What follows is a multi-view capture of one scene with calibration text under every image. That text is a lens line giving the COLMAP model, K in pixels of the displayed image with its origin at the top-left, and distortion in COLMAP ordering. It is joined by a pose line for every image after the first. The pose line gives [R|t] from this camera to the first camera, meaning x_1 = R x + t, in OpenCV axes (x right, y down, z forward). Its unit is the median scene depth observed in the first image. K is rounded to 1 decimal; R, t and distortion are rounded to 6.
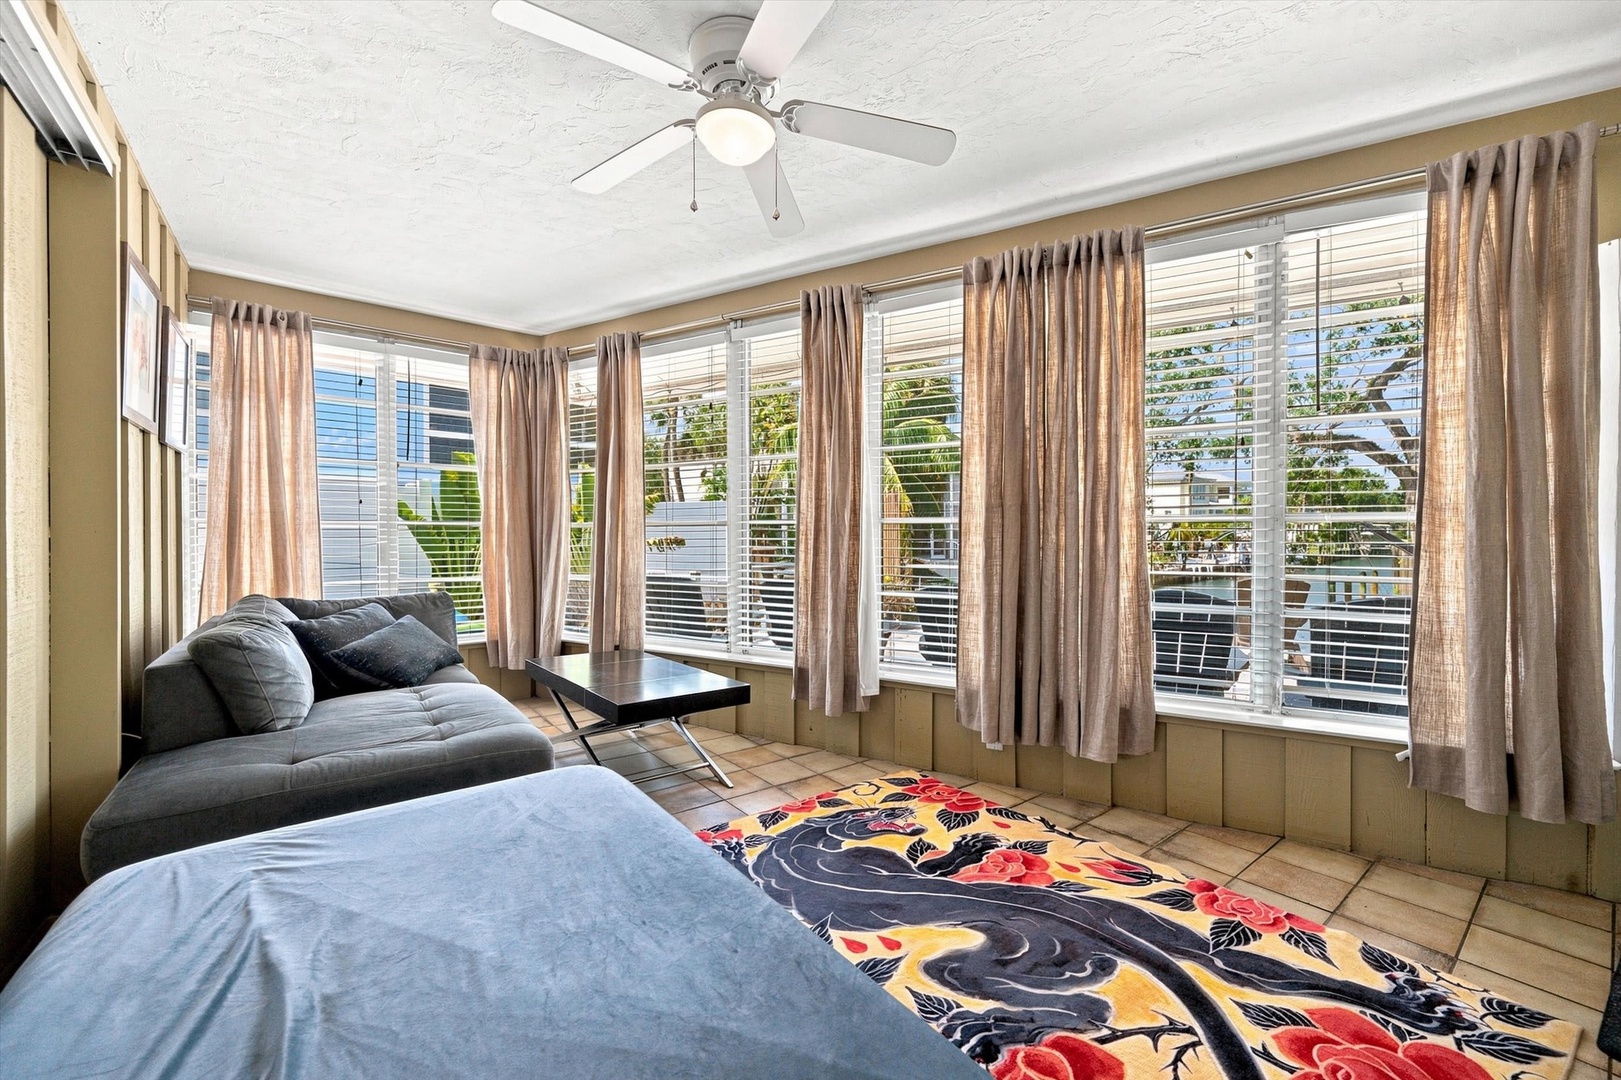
lens RADIAL K [[620.6, 0, 810.5], [0, 620.6, 540.0], [0, 0, 1]] dist [0.000743, 0.000087]
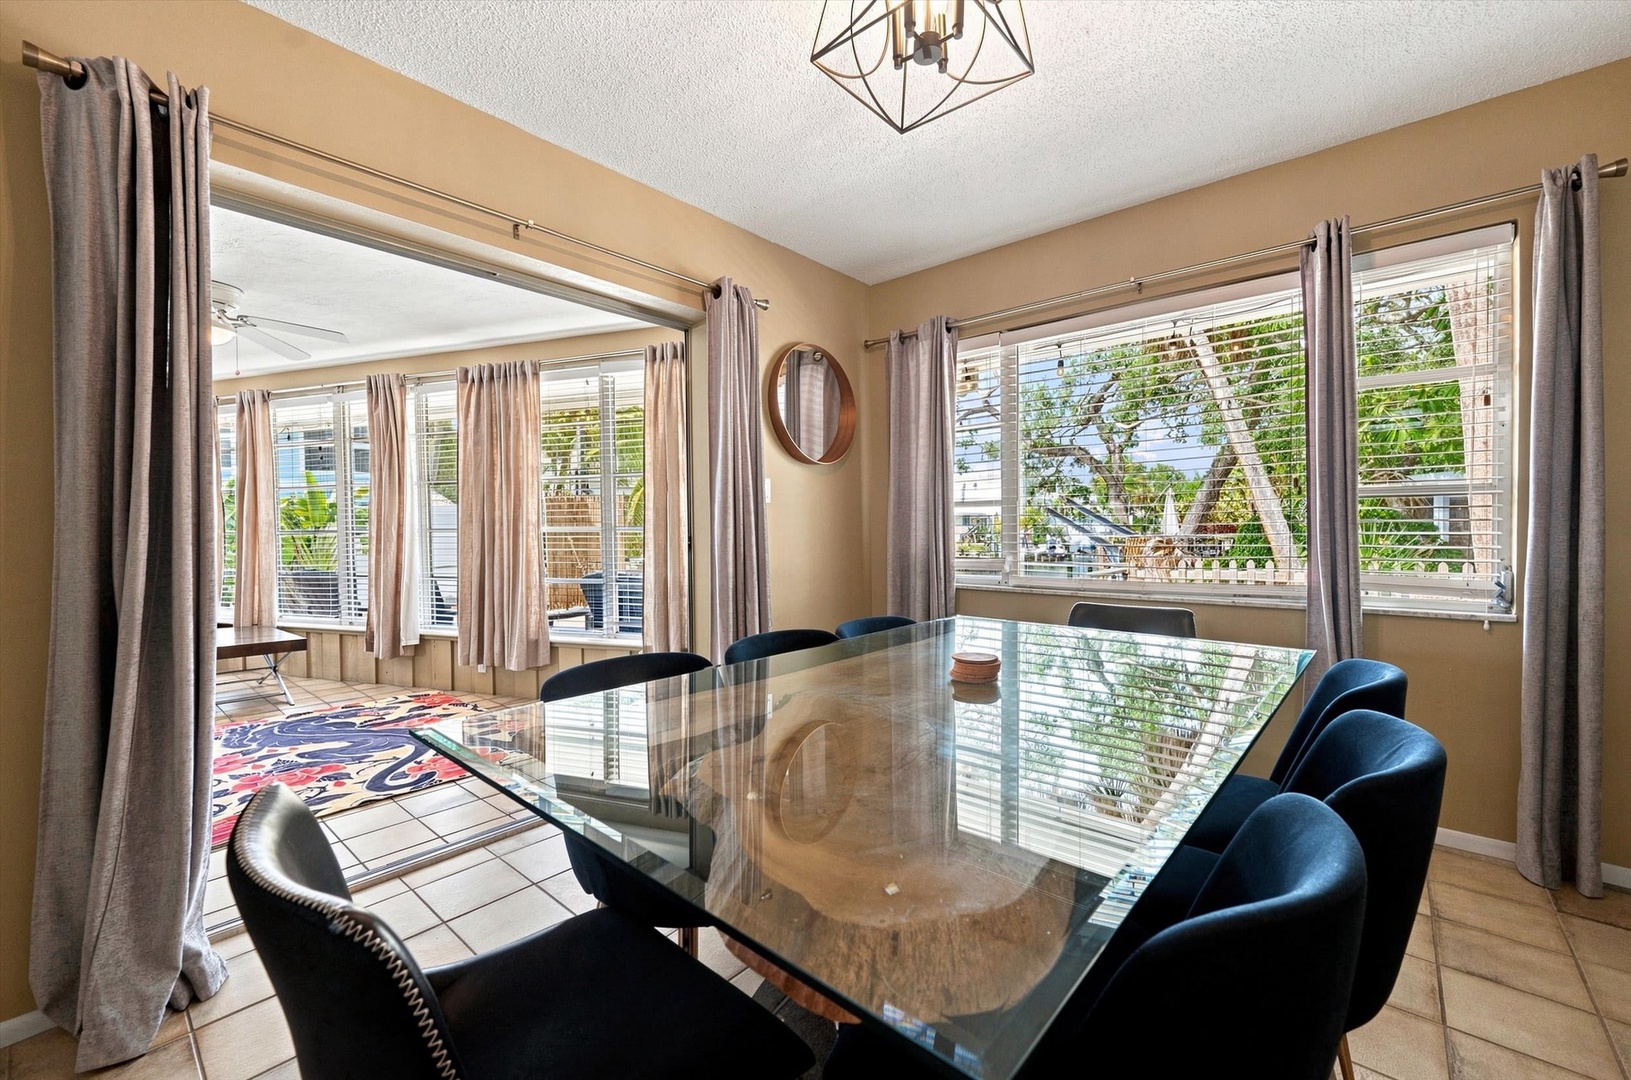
lens RADIAL K [[649.2, 0, 815.5], [0, 649.2, 540.0], [0, 0, 1]] dist [-0.000672, -0.000077]
pose [[0.982032, -0.011838, 0.188341, 1.069453], [0.009881, 0.999887, 0.011322, -0.021283], [-0.188454, -0.009258, 0.982038, -1.041281]]
